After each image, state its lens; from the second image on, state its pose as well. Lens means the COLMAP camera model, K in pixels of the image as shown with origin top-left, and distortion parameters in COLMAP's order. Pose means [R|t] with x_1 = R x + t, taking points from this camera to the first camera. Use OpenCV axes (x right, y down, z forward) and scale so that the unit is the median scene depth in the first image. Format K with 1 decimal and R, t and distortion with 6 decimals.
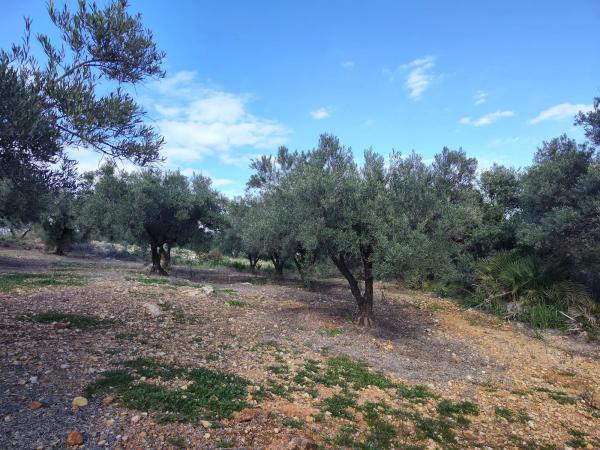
lens RADIAL K [[406.8, 0, 302.3], [0, 406.8, 231.4], [0, 0, 1]] dist [0.013365, -0.005317]
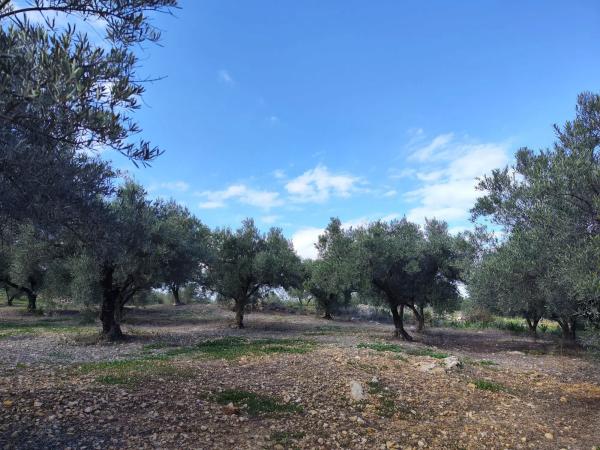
lens RADIAL K [[406.8, 0, 302.3], [0, 406.8, 231.4], [0, 0, 1]] dist [0.013365, -0.005317]
pose [[0.799323, -0.150330, -0.581794, 0.023201], [0.063214, 0.983865, -0.167373, 0.011720], [0.597568, 0.097008, 0.795929, 0.179043]]
